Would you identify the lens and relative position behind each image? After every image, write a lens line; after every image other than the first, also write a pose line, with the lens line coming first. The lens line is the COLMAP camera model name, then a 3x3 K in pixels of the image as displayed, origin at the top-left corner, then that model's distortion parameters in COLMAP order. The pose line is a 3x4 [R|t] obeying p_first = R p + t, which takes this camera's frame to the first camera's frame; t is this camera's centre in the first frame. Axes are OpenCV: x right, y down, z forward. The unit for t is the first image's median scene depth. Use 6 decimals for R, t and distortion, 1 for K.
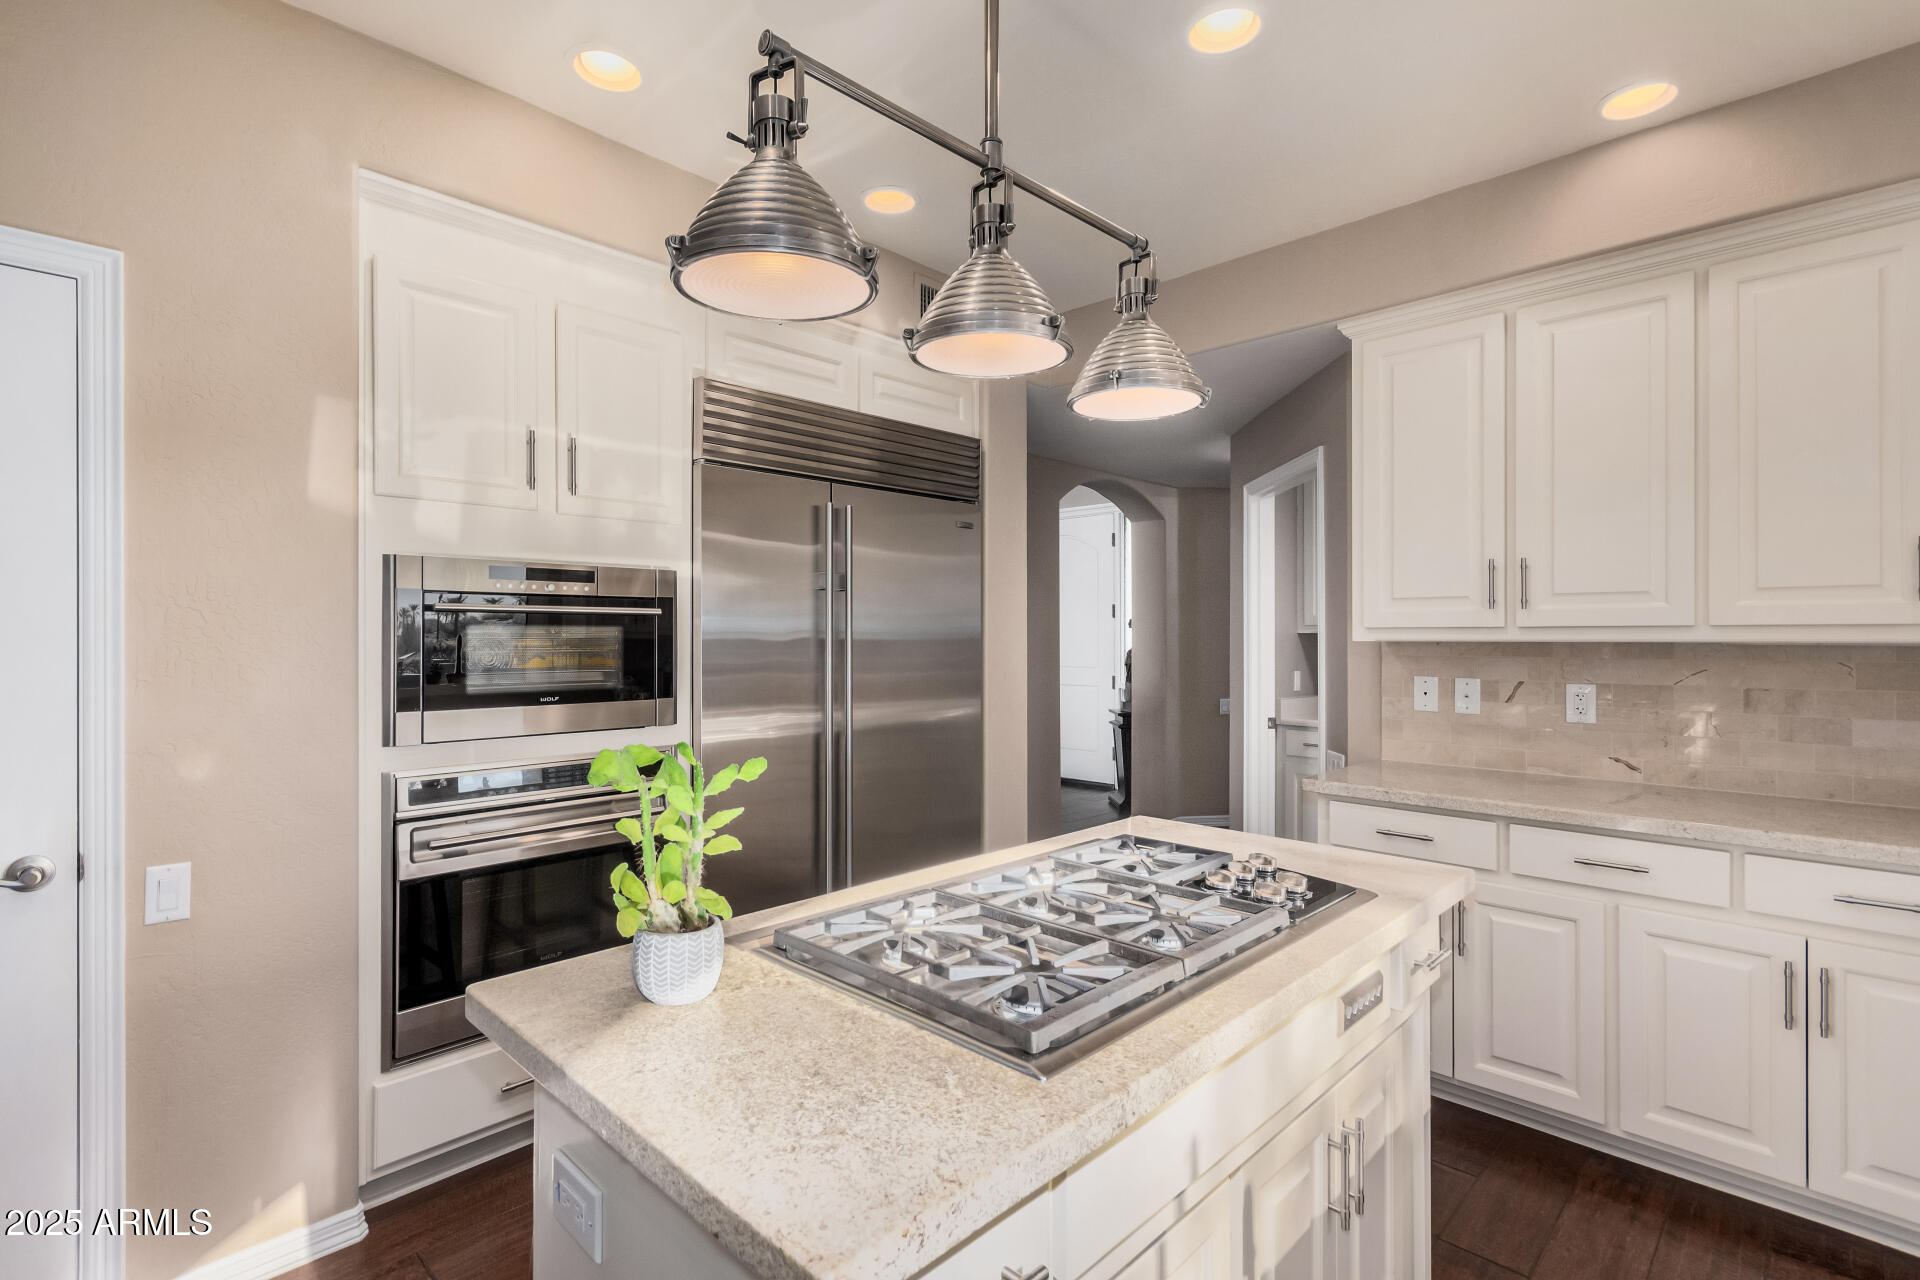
lens RADIAL K [[894.7, 0, 973.5], [0, 894.7, 635.1], [0, 0, 1]] dist [-0.003426, 0.001228]
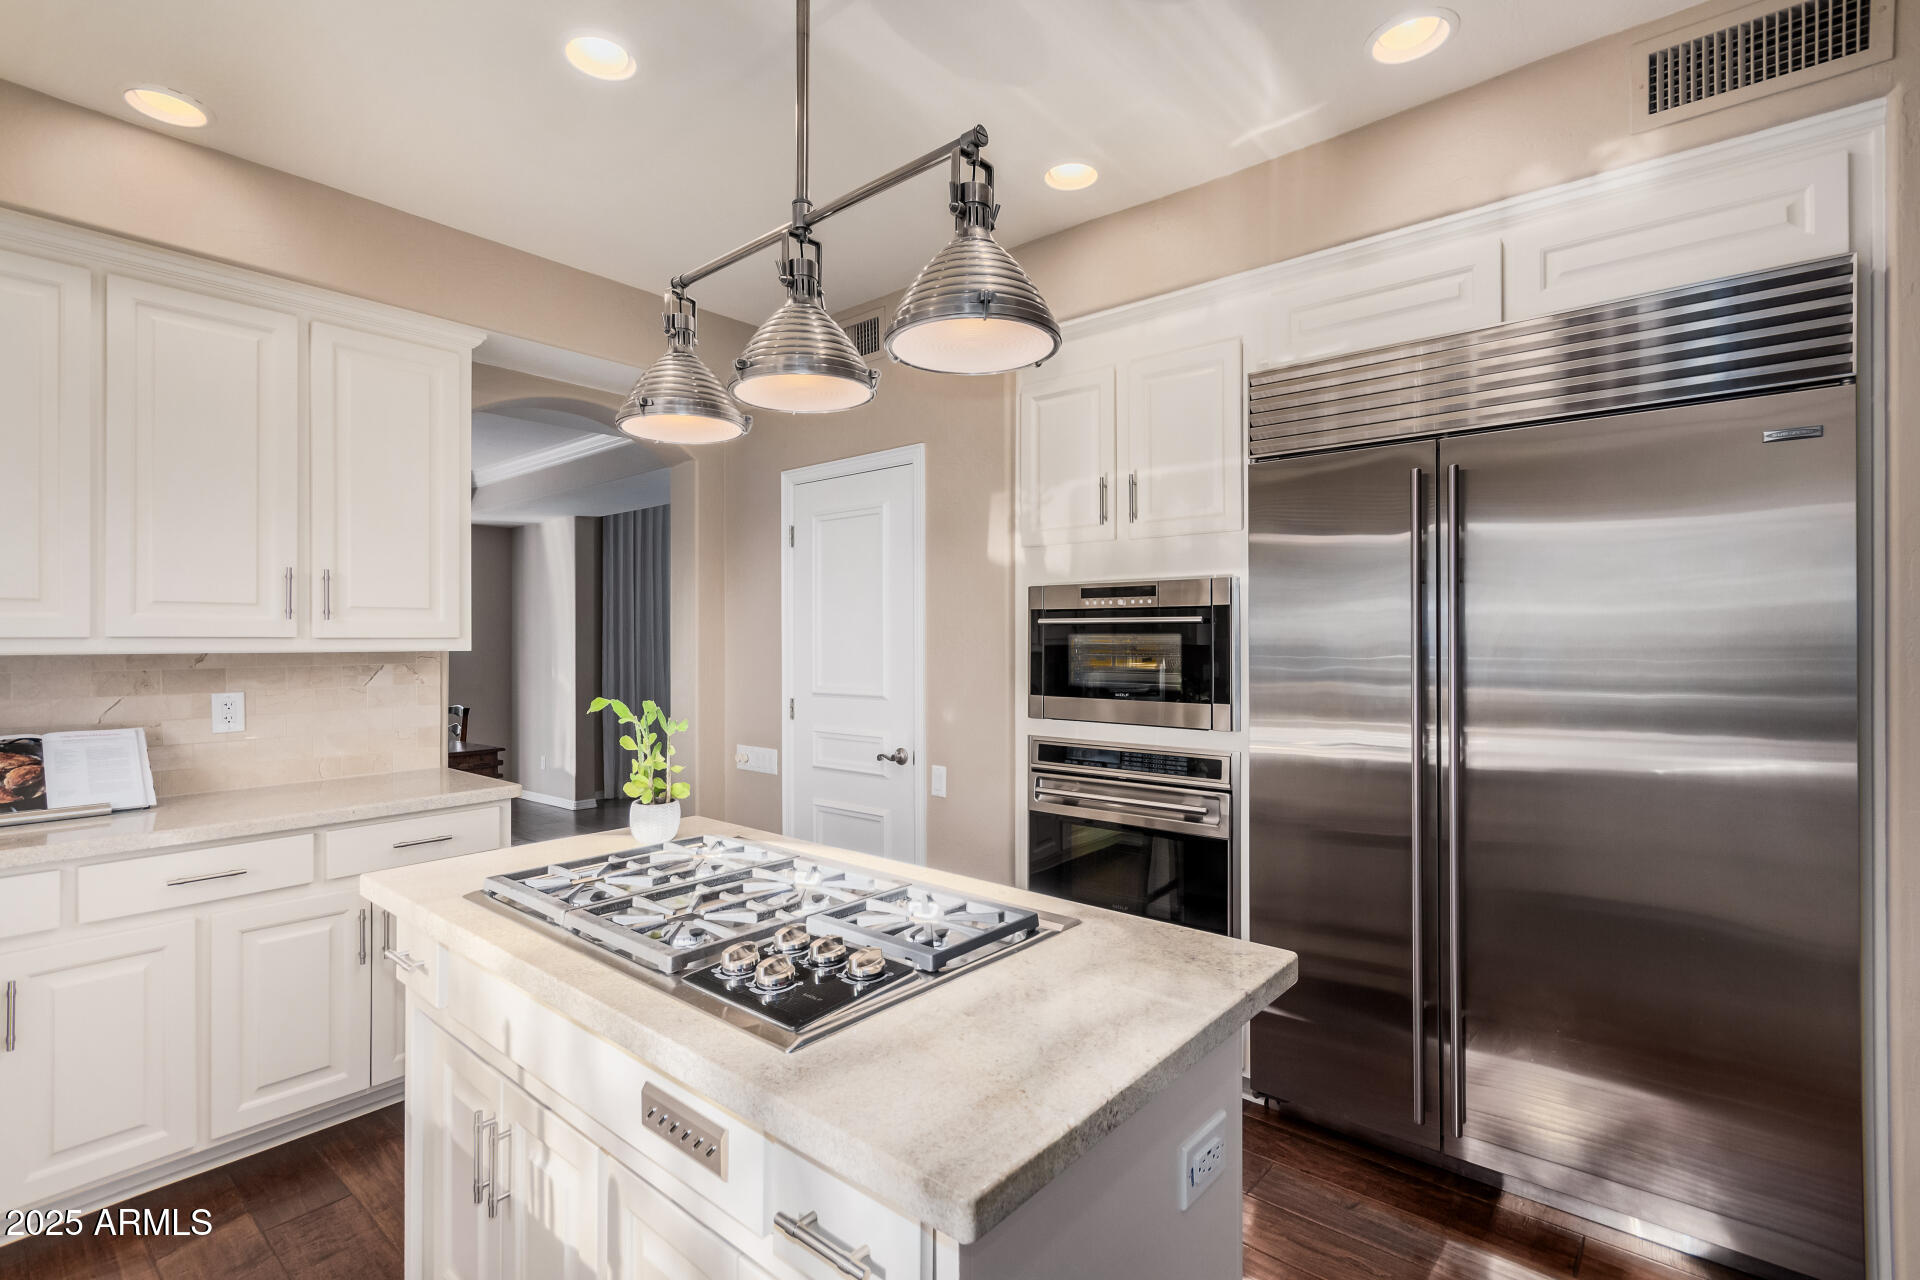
lens RADIAL K [[894.7, 0, 962.1], [0, 894.7, 635.4], [0, 0, 1]] dist [-0.003426, 0.001228]
pose [[0.061328, -0.004741, -0.998106, 0.707031], [0.000784, 0.999989, -0.004702, -0.003045], [0.998117, -0.000494, 0.061331, 0.697502]]
